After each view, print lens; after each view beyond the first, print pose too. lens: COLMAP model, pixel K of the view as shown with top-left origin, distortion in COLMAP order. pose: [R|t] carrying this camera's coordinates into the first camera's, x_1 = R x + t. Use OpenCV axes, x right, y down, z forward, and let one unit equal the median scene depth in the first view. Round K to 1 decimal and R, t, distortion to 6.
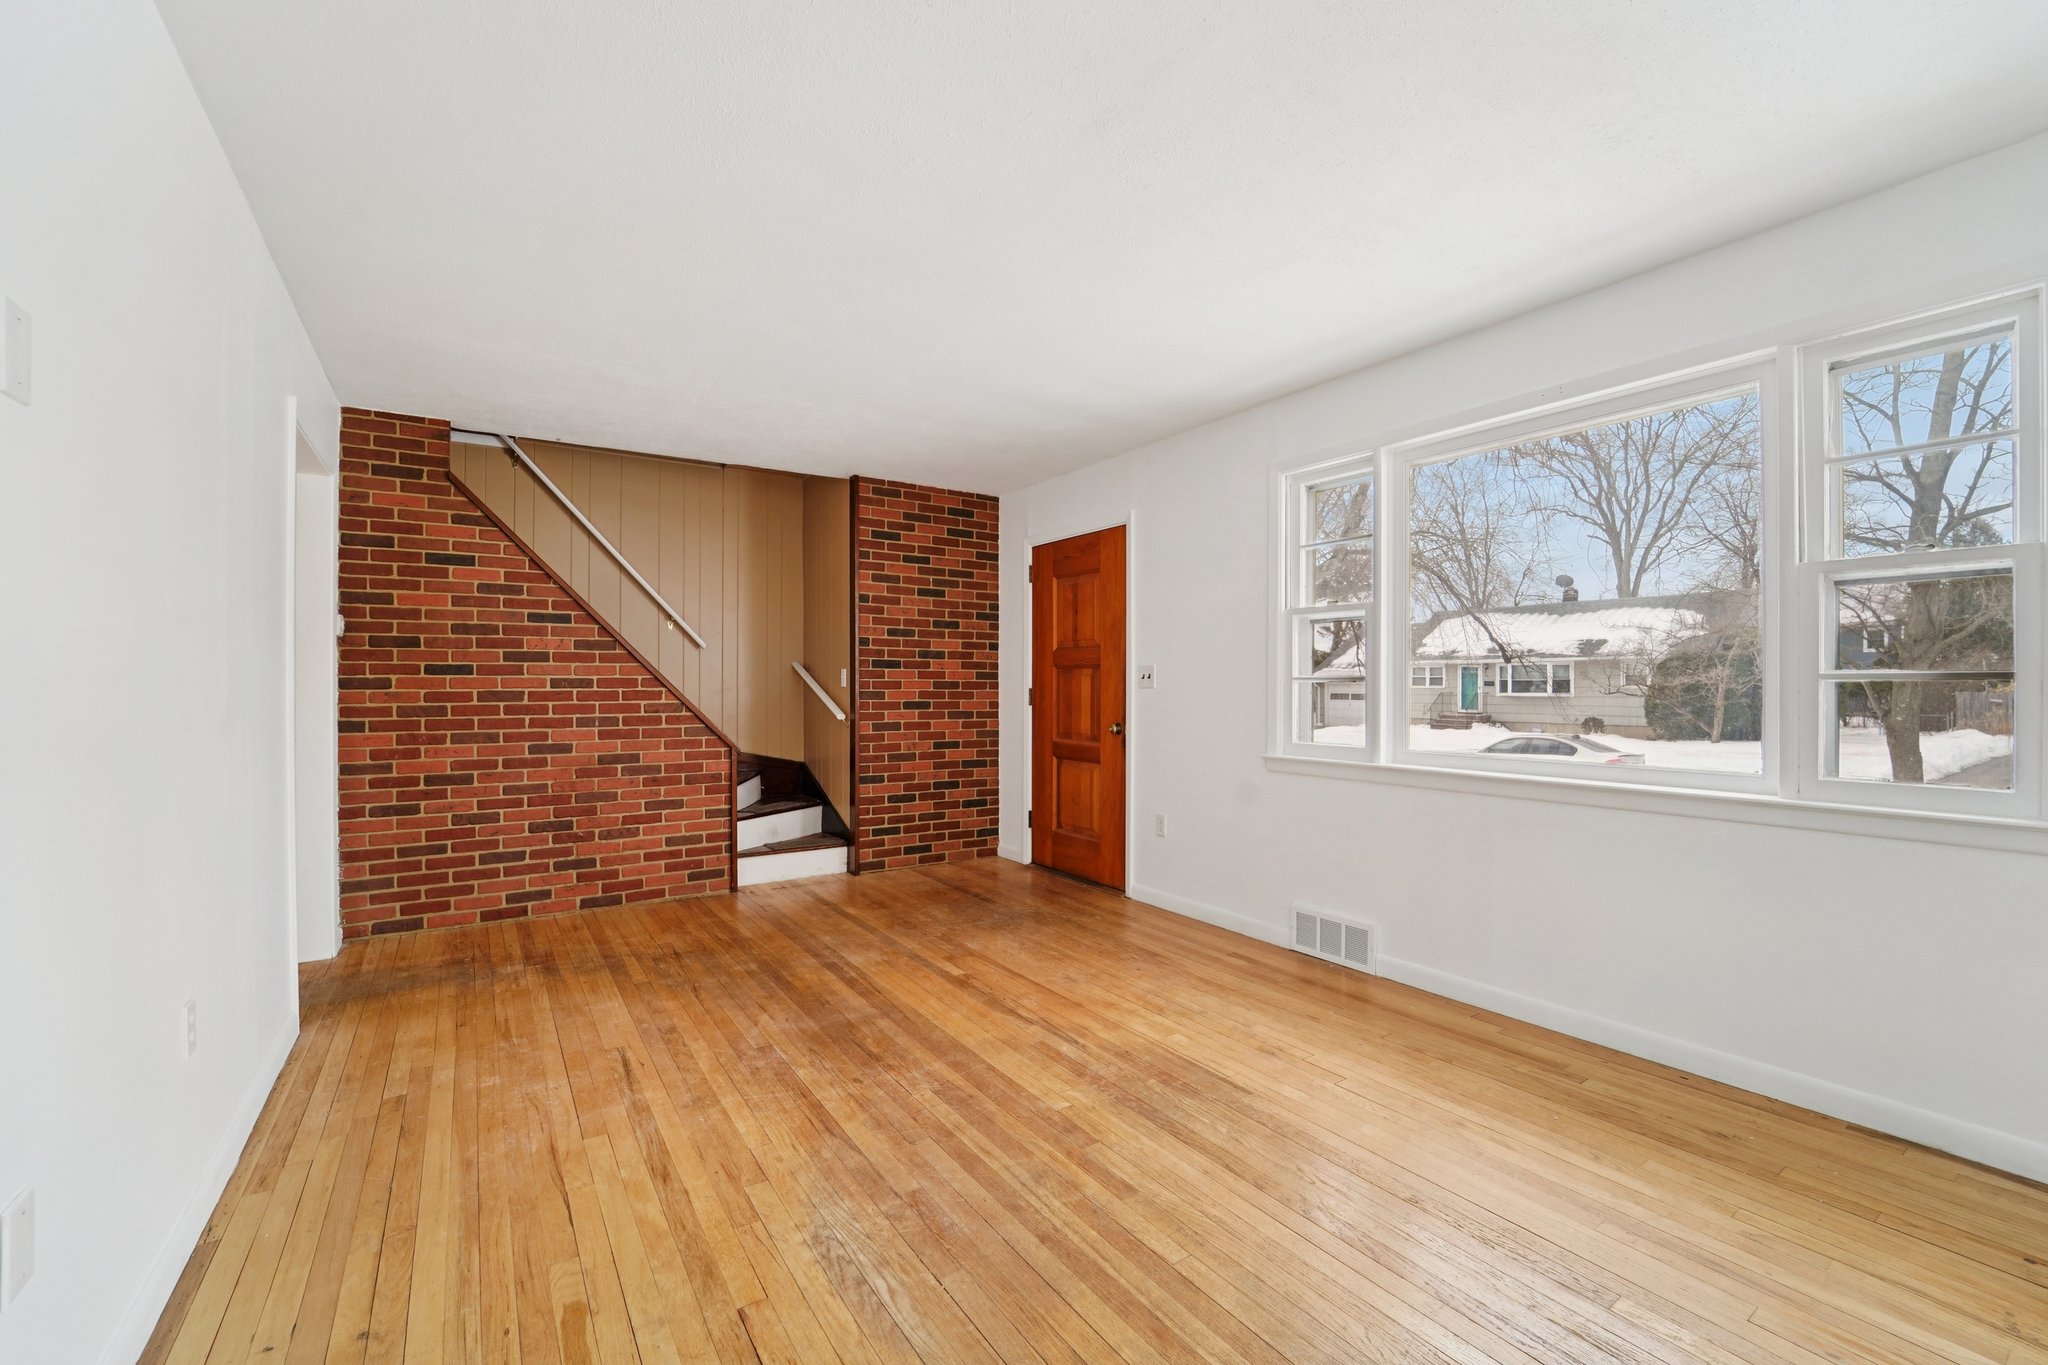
lens RADIAL K [[846.1, 0, 1029.6], [0, 846.1, 683.4], [0, 0, 1]] dist [-0.024036, 0.002073]
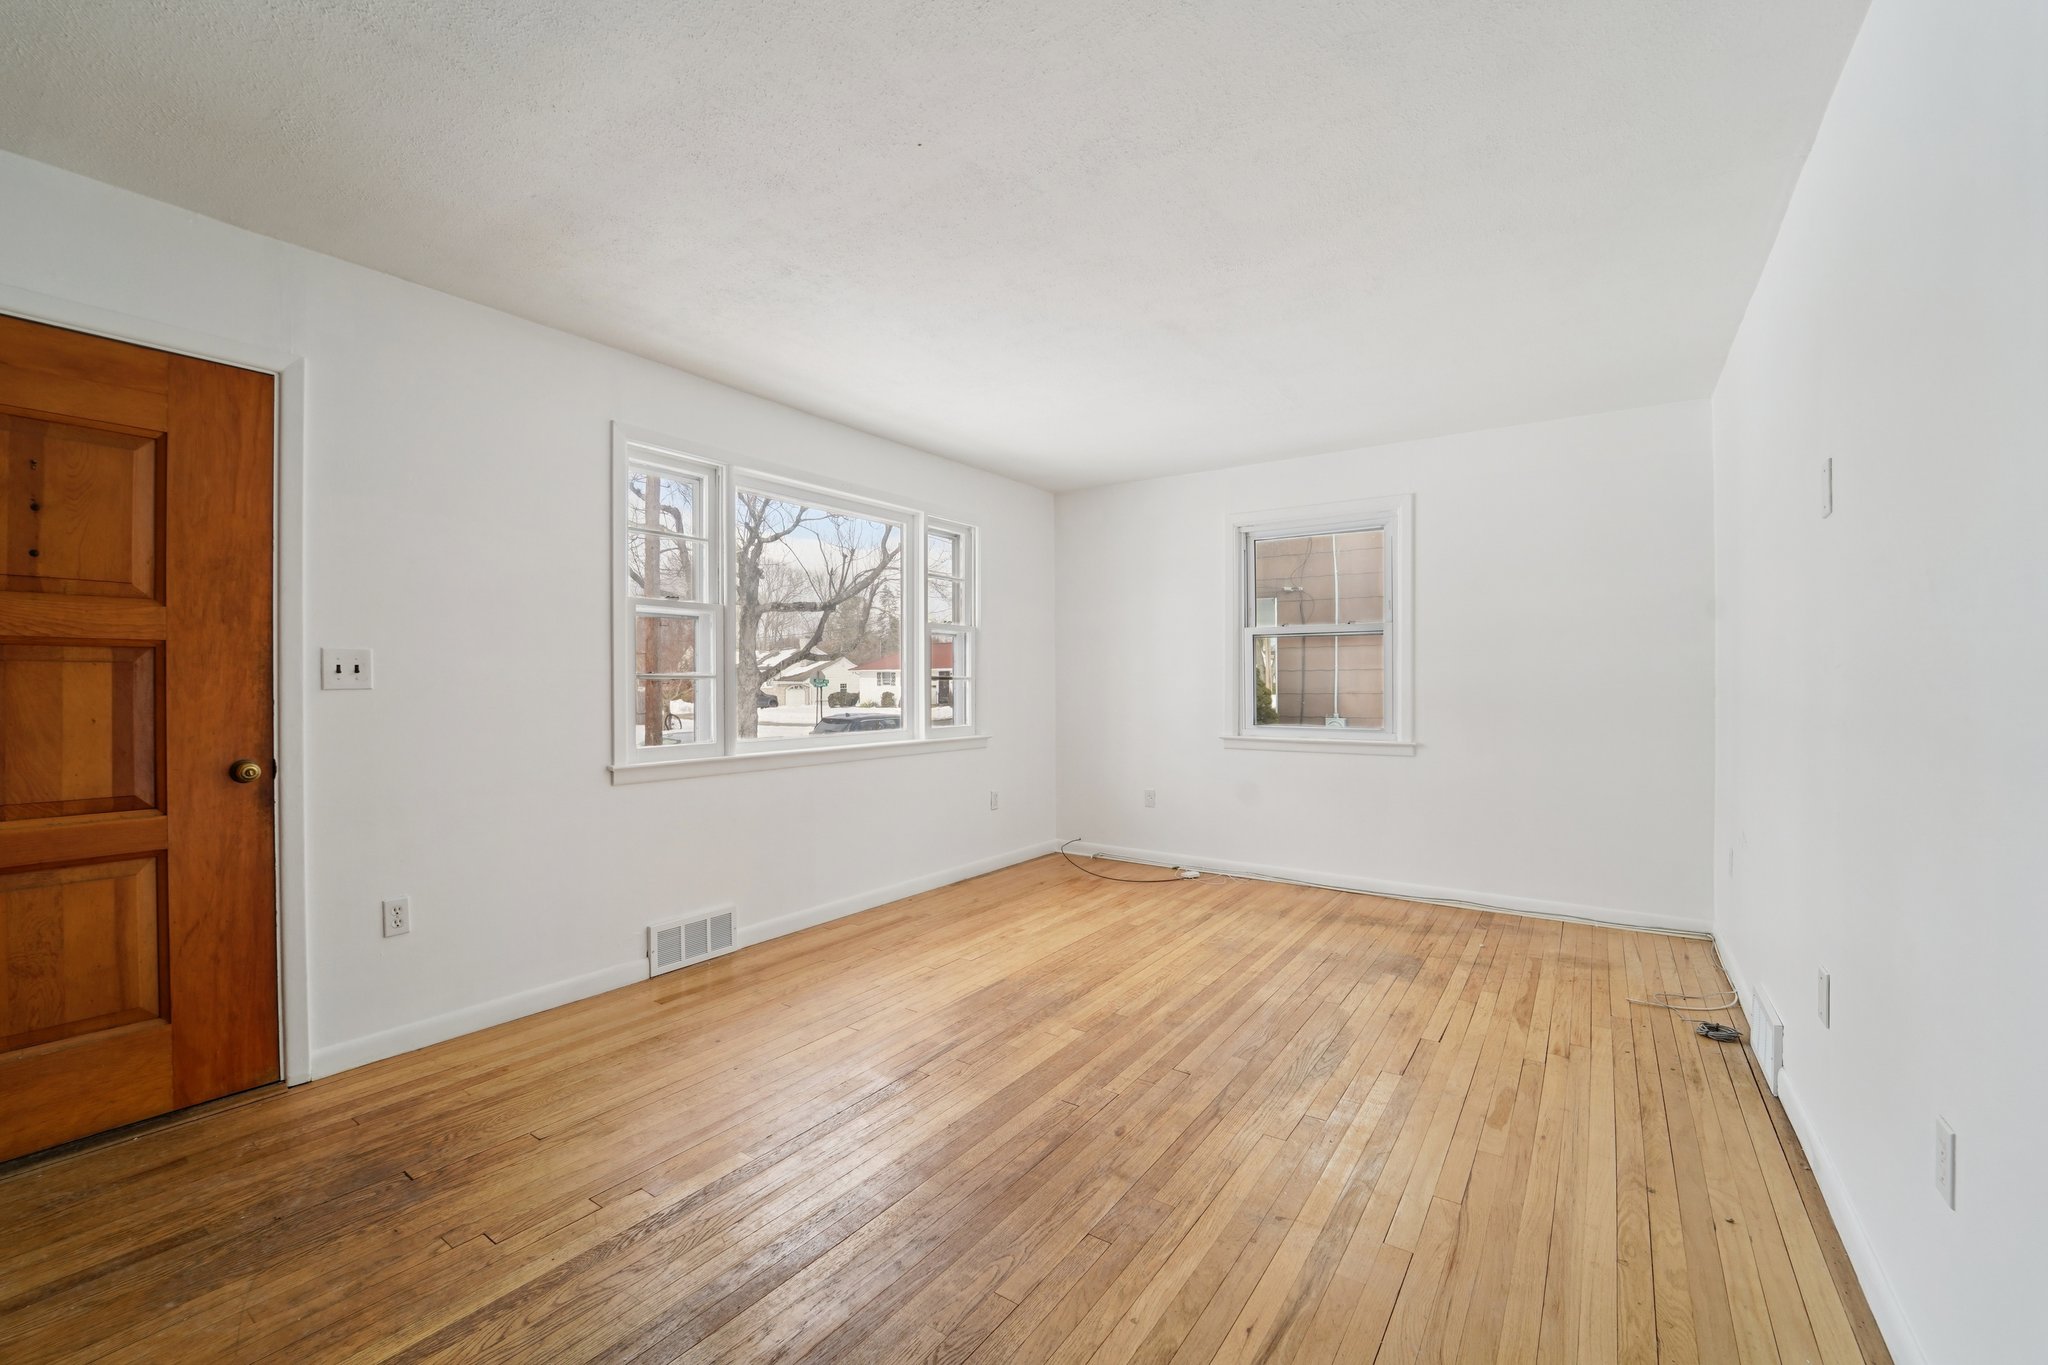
lens RADIAL K [[846.1, 0, 1004.6], [0, 846.1, 679.0], [0, 0, 1]] dist [-0.024036, 0.002073]
pose [[-0.355747, 0.006390, 0.934561, -0.695609], [0.003126, 0.999979, -0.005647, 0.002055], [-0.934577, 0.000913, -0.355759, 1.003956]]
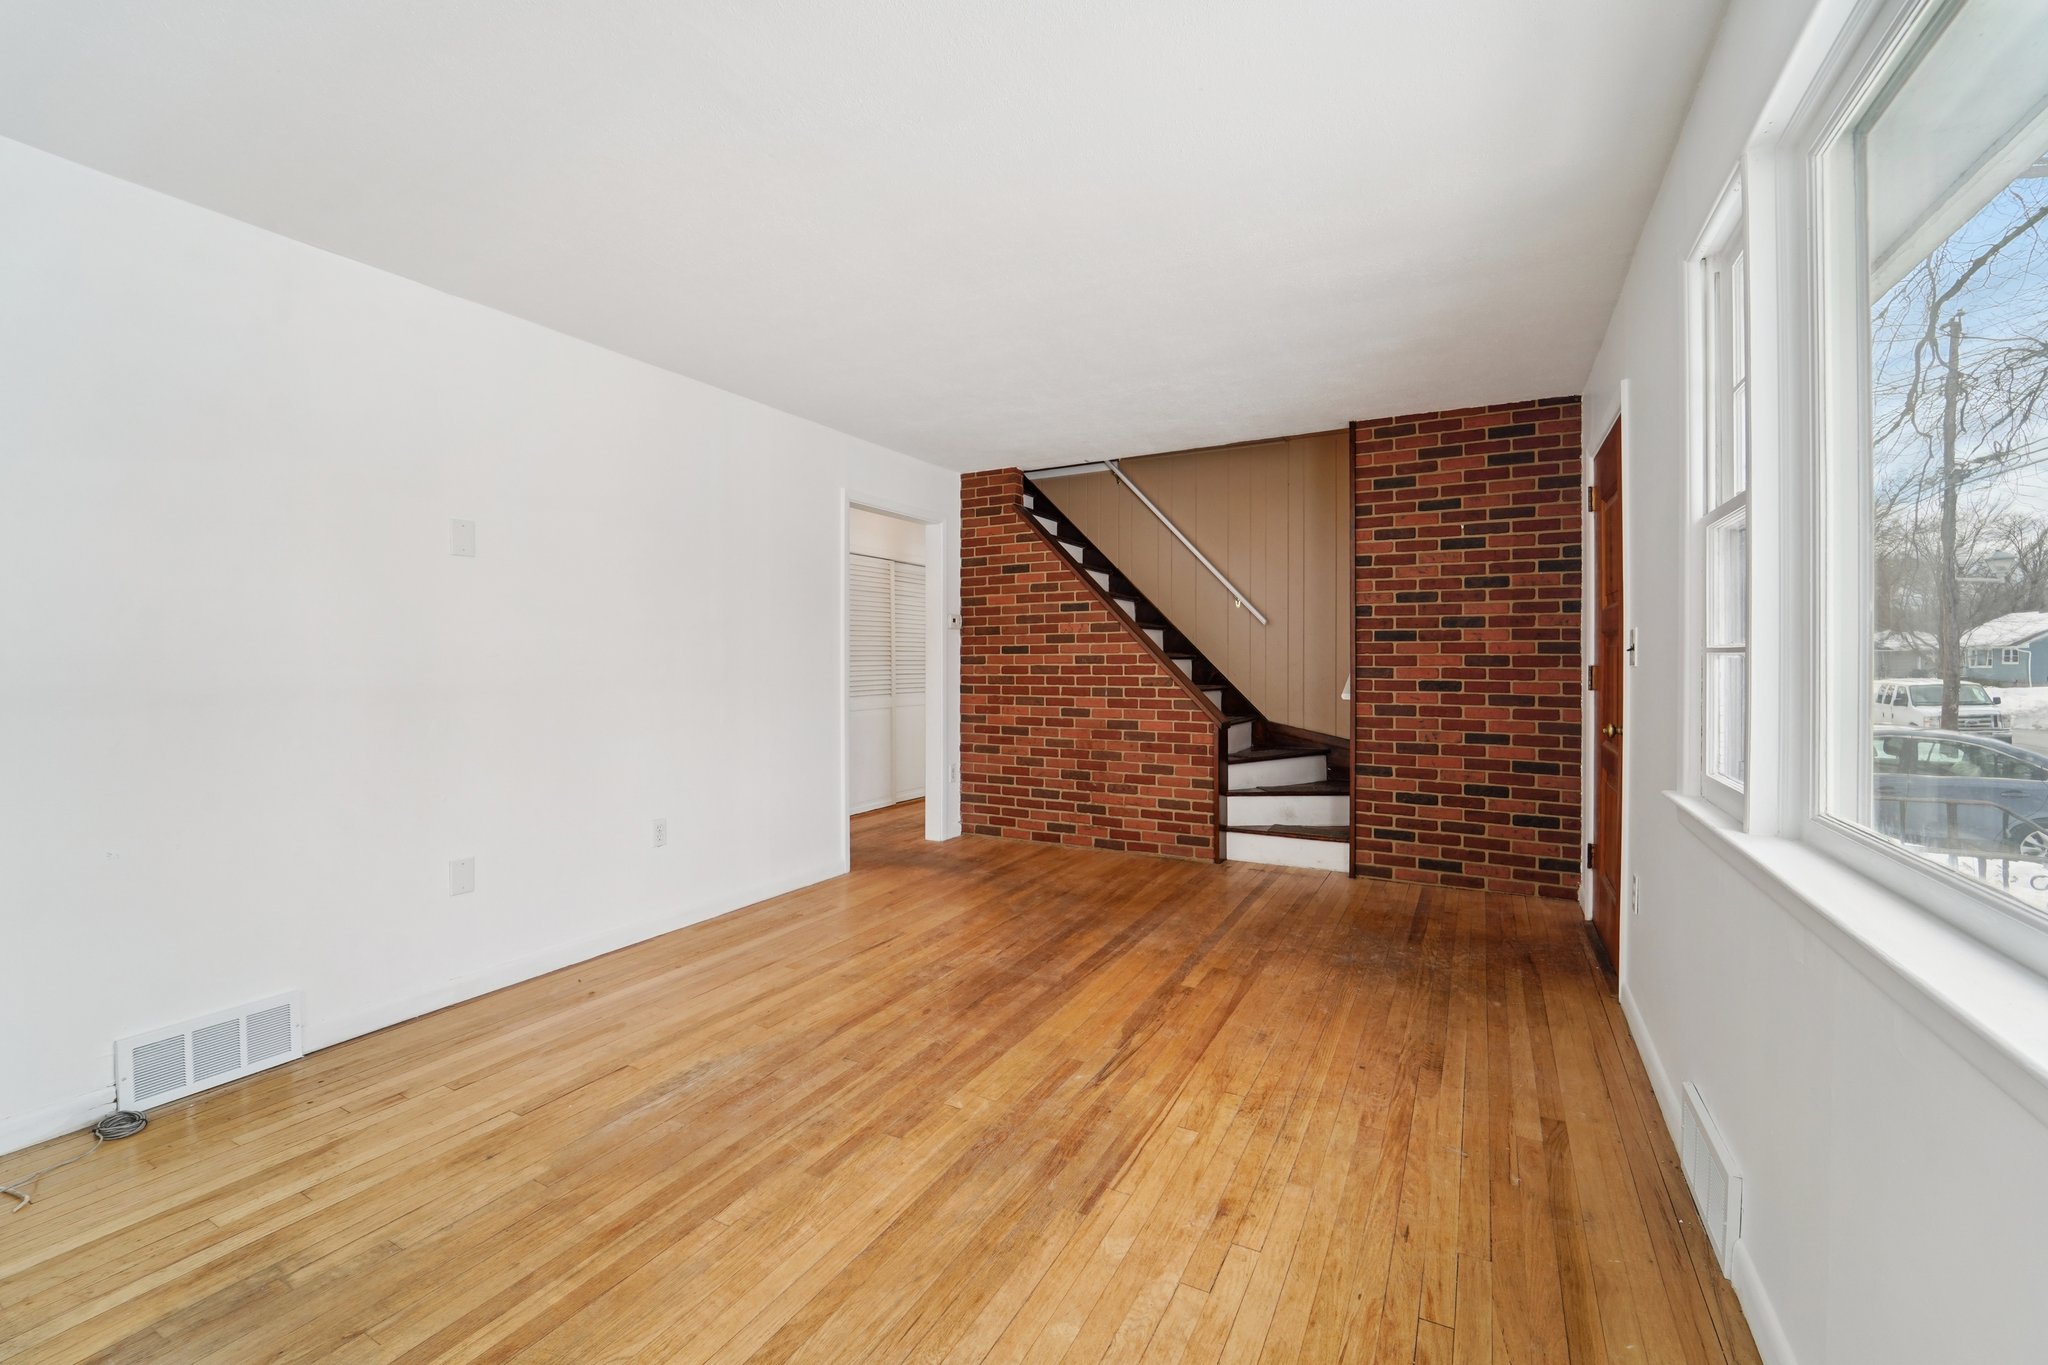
lens RADIAL K [[846.1, 0, 991.2], [0, 846.1, 661.1], [0, 0, 1]] dist [-0.024036, 0.002073]
pose [[0.447892, 0.000898, -0.894087, 0.599603], [0.003872, 0.999988, 0.002944, -0.002826], [0.894079, -0.004781, 0.447883, 0.401834]]
